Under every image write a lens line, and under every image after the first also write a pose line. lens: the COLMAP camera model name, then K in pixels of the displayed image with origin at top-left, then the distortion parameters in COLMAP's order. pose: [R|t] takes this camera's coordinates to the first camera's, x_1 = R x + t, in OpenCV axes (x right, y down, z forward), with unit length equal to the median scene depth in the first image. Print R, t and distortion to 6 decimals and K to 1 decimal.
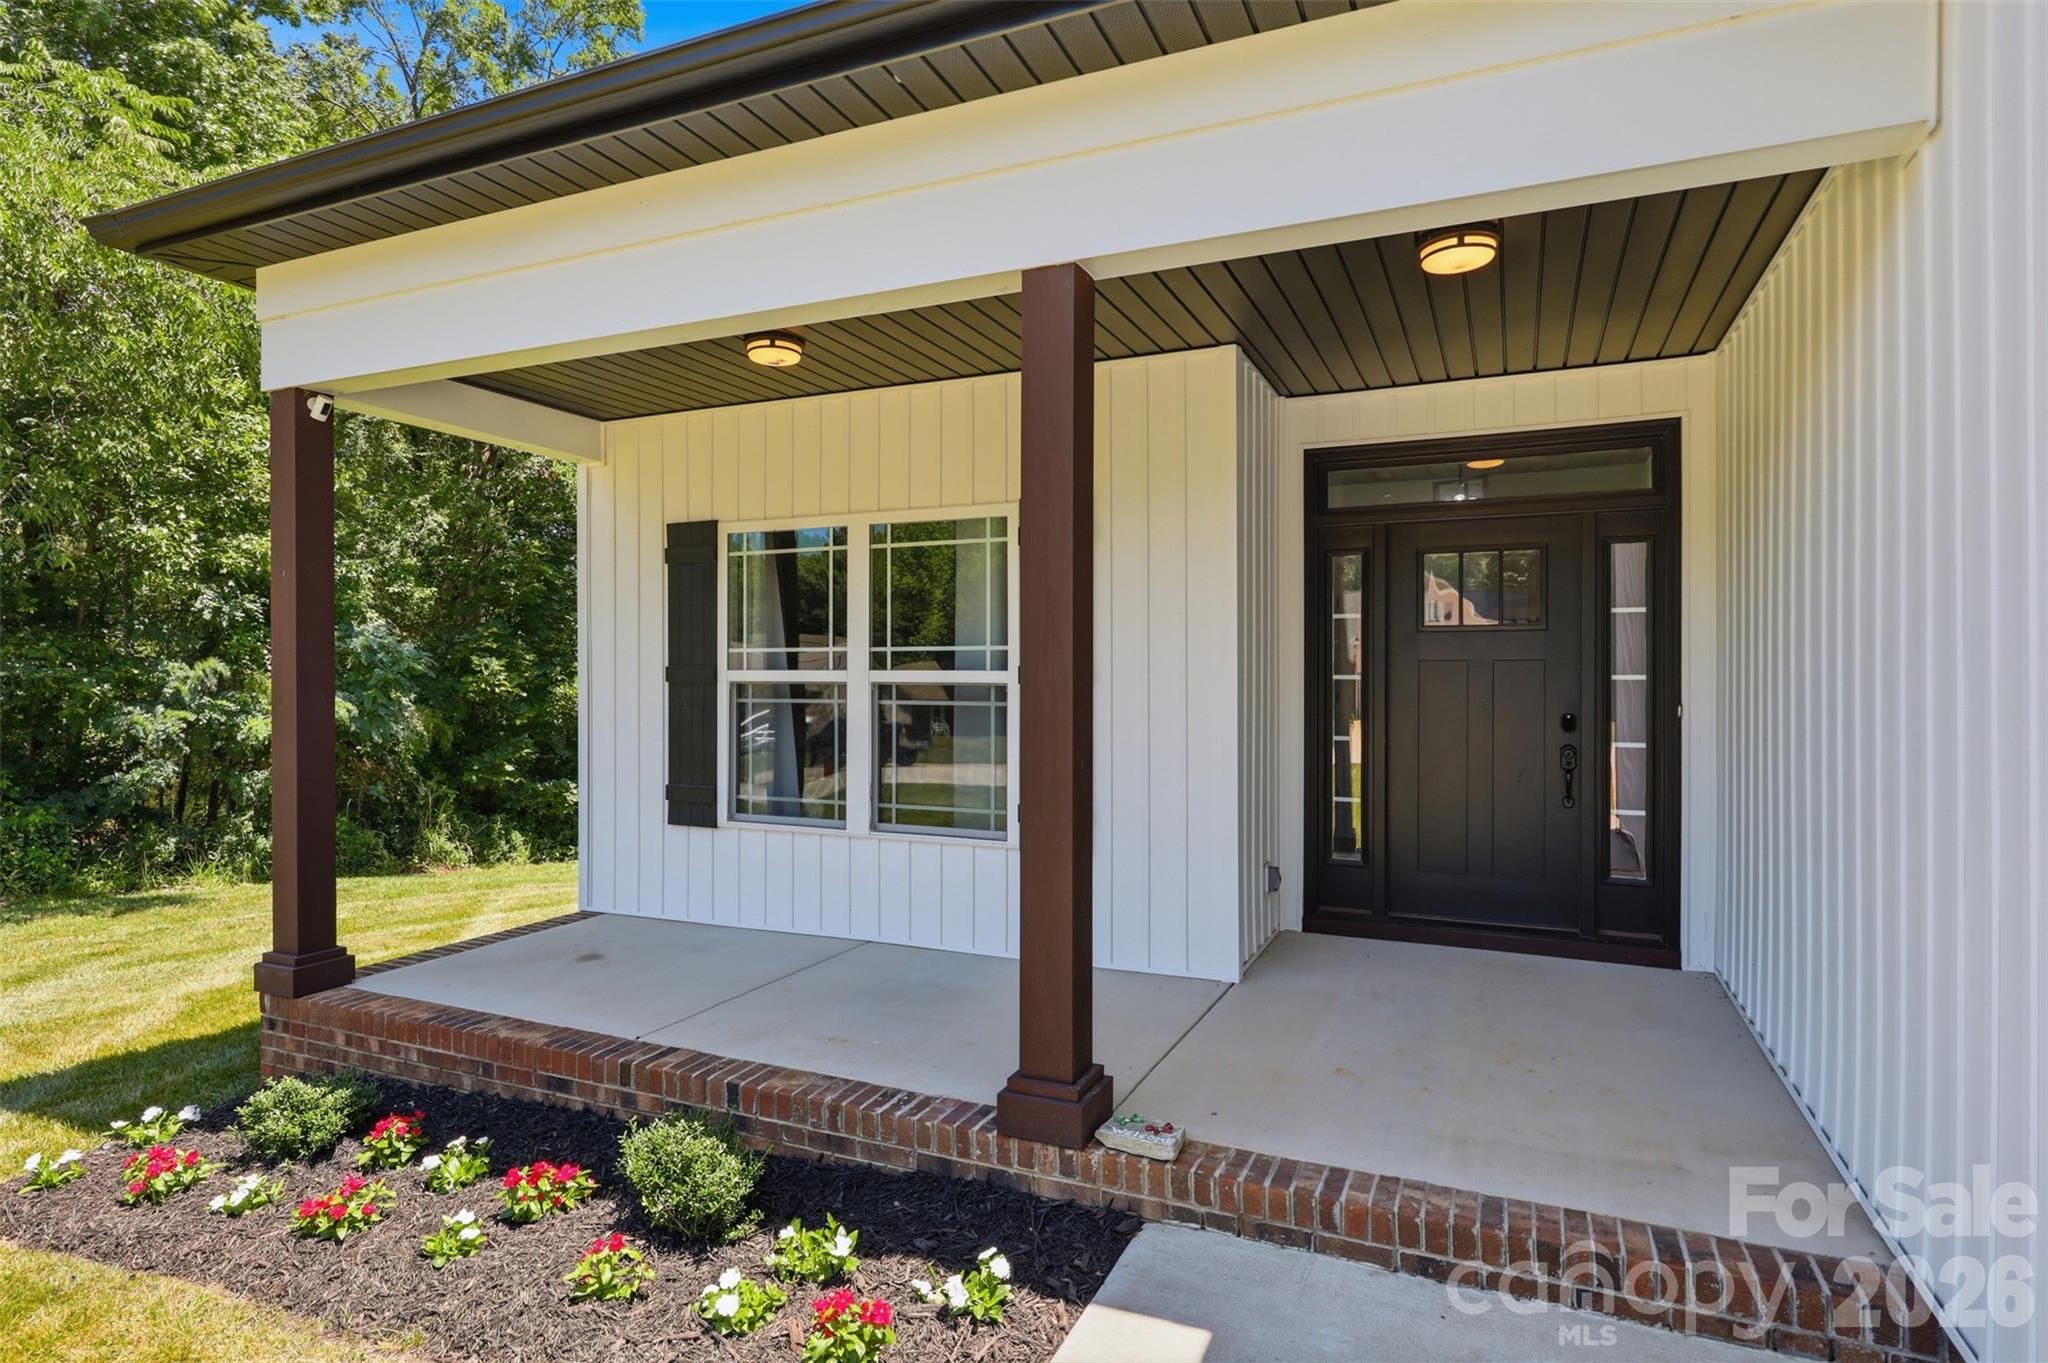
lens RADIAL K [[1066.4, 0, 1032.7], [0, 1066.4, 671.9], [0, 0, 1]] dist [0.001864, 0.000728]
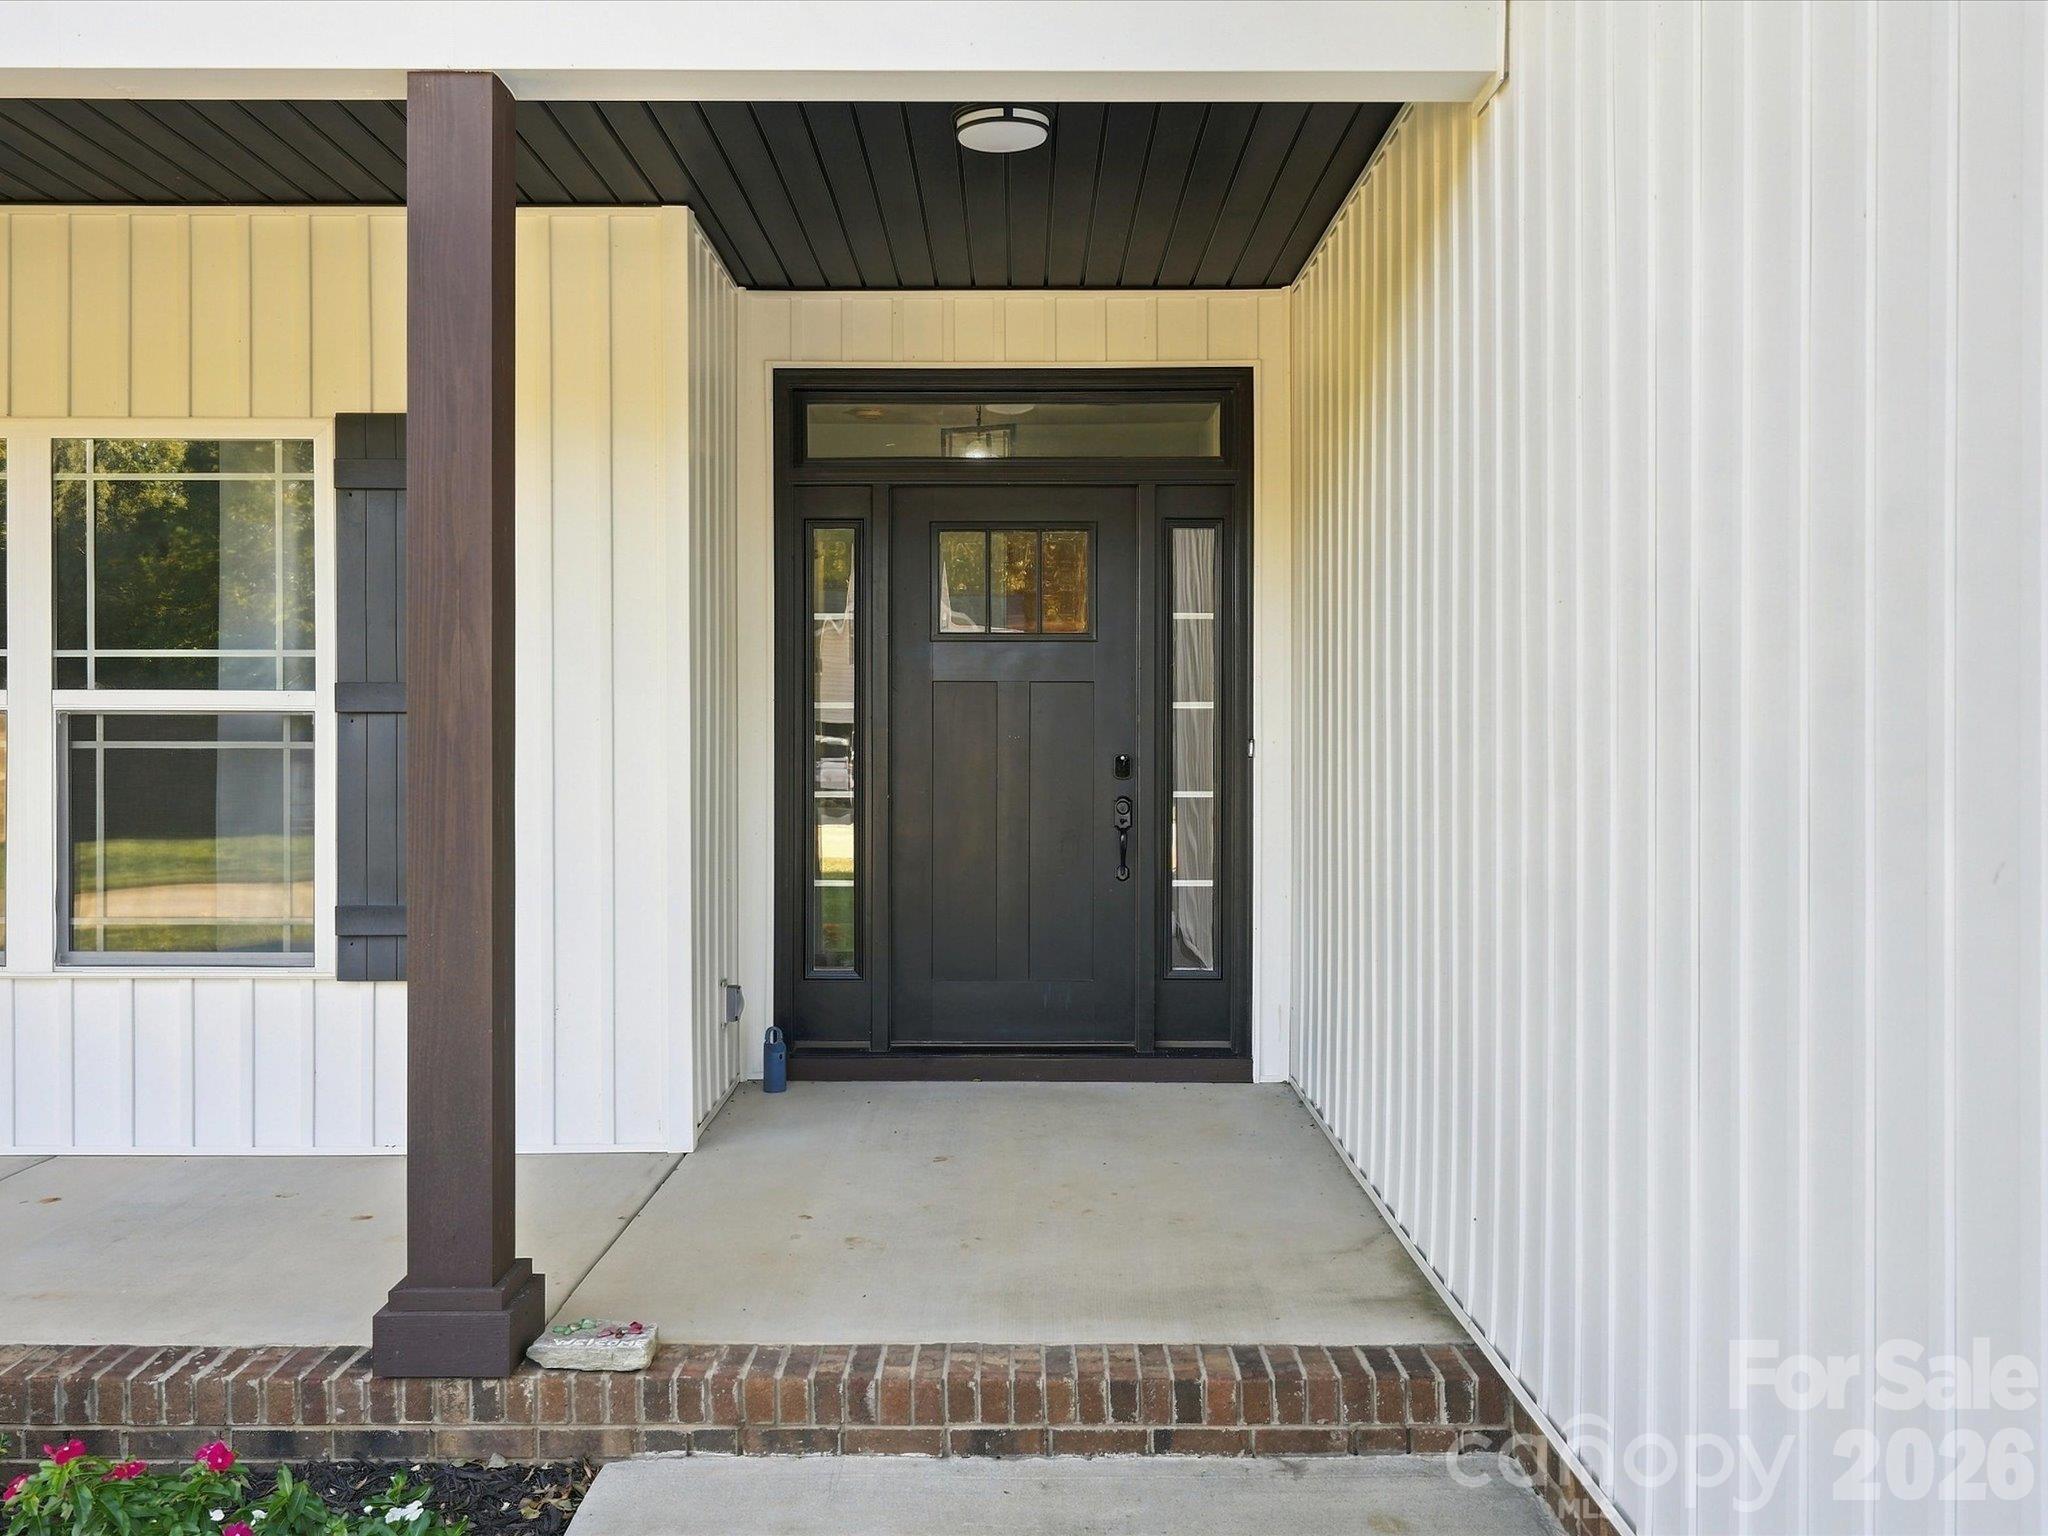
lens RADIAL K [[1790.3, 0, 1007.9], [0, 1790.3, 732.3], [0, 0, 1]] dist [-0.005166, 0.003524]
pose [[0.913659, -0.002406, 0.406475, -0.114223], [0.000552, 0.999989, 0.004678, 0.027119], [-0.406482, -0.004050, 0.913650, -0.157022]]
